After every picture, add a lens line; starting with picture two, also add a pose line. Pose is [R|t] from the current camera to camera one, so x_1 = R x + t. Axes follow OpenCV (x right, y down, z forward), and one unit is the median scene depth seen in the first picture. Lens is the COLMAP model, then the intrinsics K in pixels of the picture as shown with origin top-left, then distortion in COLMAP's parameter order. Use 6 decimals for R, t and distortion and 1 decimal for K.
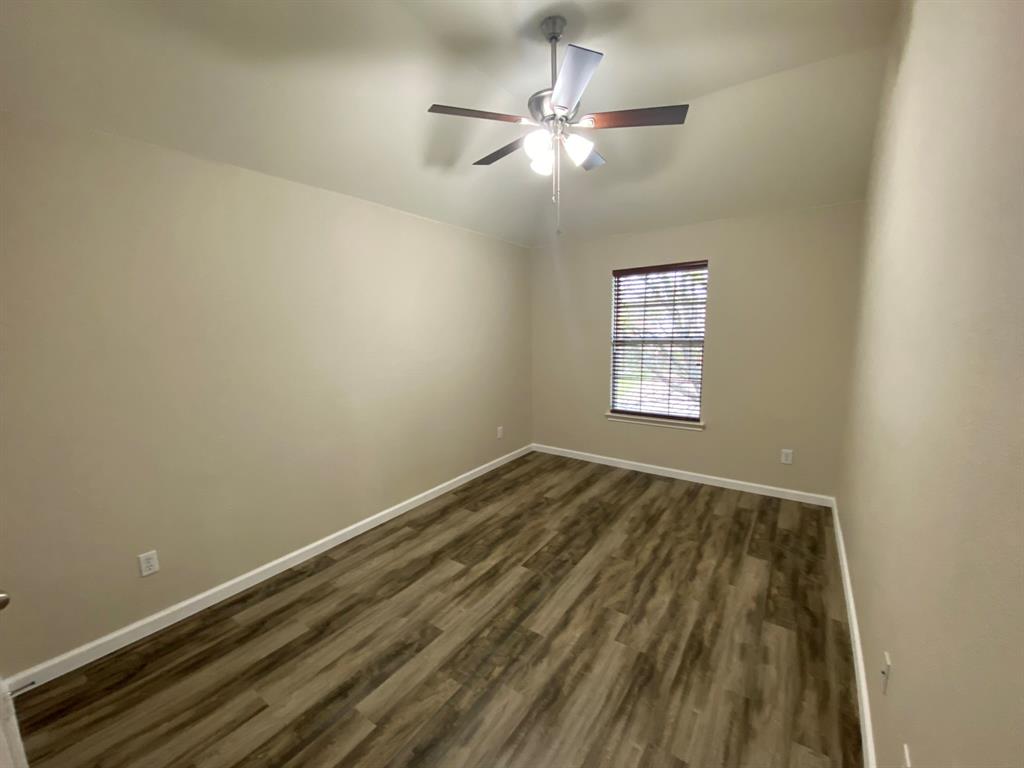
lens RADIAL K [[414.2, 0, 508.9], [0, 414.2, 384.5], [0, 0, 1]] dist [0.028635, -0.023605]
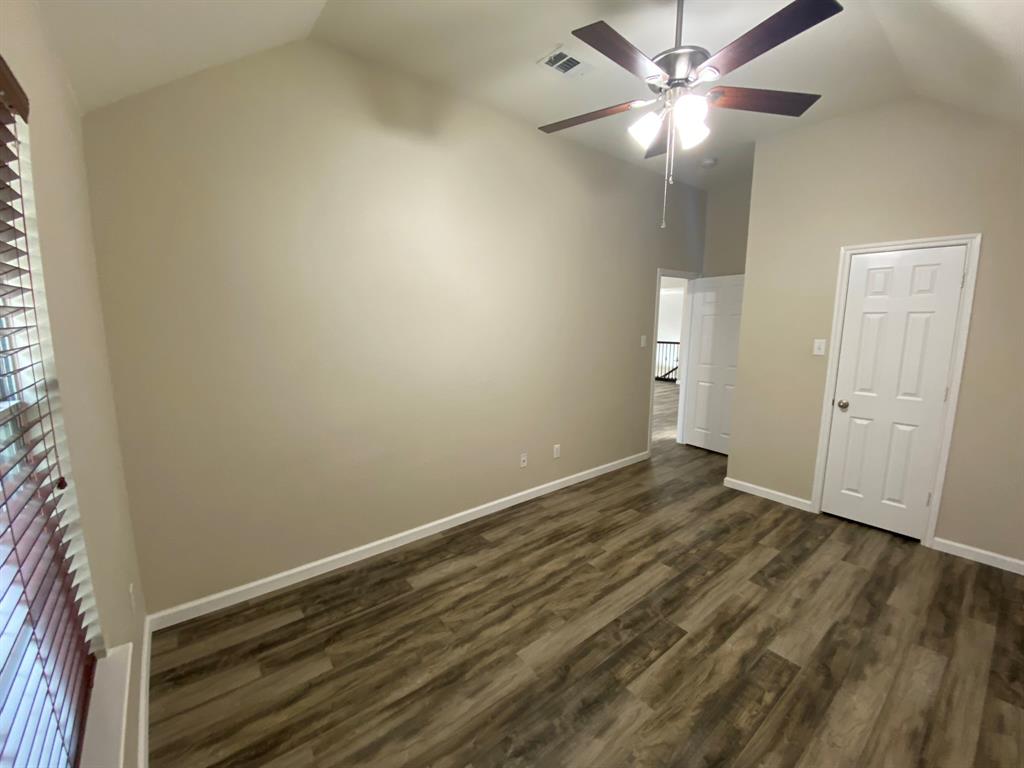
lens RADIAL K [[414.2, 0, 508.9], [0, 414.2, 384.5], [0, 0, 1]] dist [0.028635, -0.023605]
pose [[-0.959057, -0.033066, 0.281278, 0.156861], [0.047888, 0.959927, 0.276128, -0.266896], [-0.279137, 0.278292, -0.919041, 1.802282]]
